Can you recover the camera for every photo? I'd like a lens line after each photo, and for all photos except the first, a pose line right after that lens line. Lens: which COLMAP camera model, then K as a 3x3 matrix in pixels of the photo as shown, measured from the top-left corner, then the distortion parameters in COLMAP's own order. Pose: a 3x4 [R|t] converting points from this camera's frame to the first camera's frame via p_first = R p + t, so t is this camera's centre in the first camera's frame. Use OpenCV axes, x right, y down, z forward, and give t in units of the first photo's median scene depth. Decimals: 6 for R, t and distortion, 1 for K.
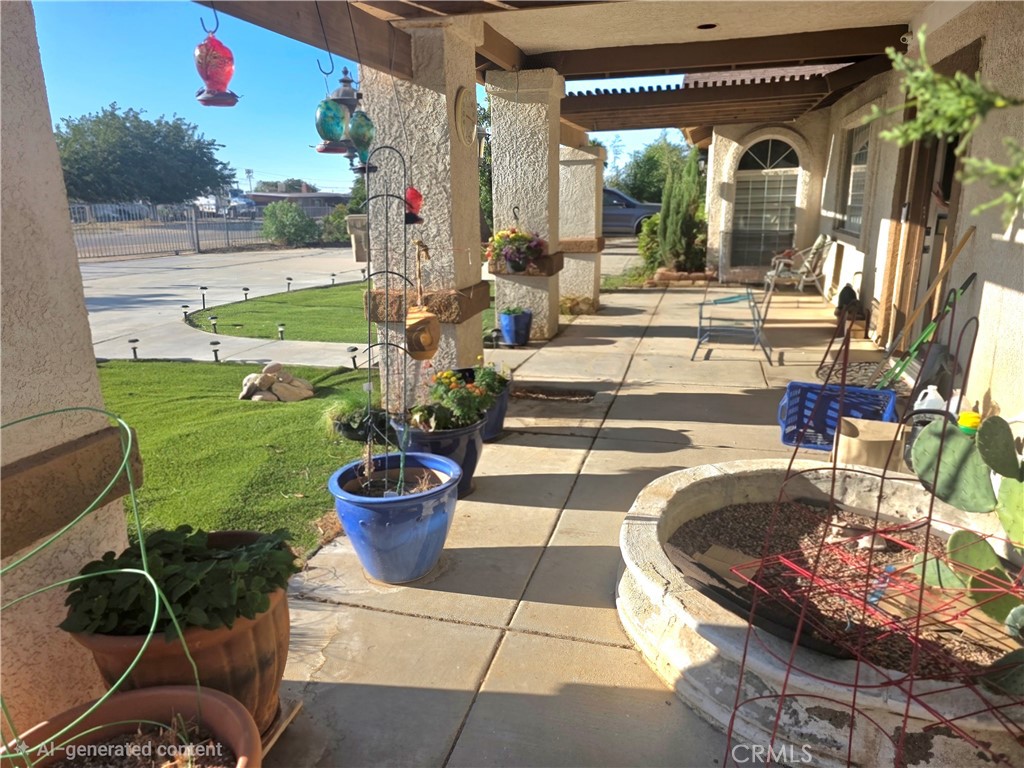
lens RADIAL K [[701.9, 0, 512.0], [0, 701.9, 384.0], [0, 0, 1]] dist [0.033181, -0.001322]
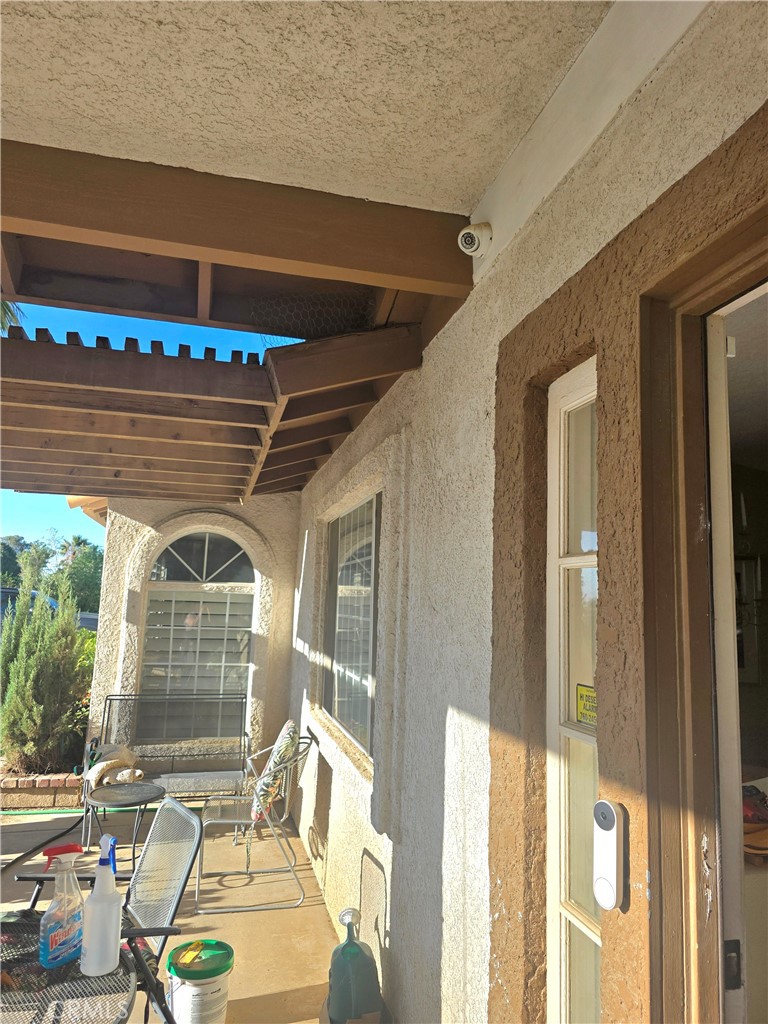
lens RADIAL K [[701.9, 0, 384.0], [0, 701.9, 512.0], [0, 0, 1]] dist [0.033181, -0.001322]
pose [[0.876465, 0.102362, 0.470458, 0.219932], [0.075777, 0.935632, -0.344747, -0.152311], [-0.475464, 0.337809, 0.812292, 0.461935]]
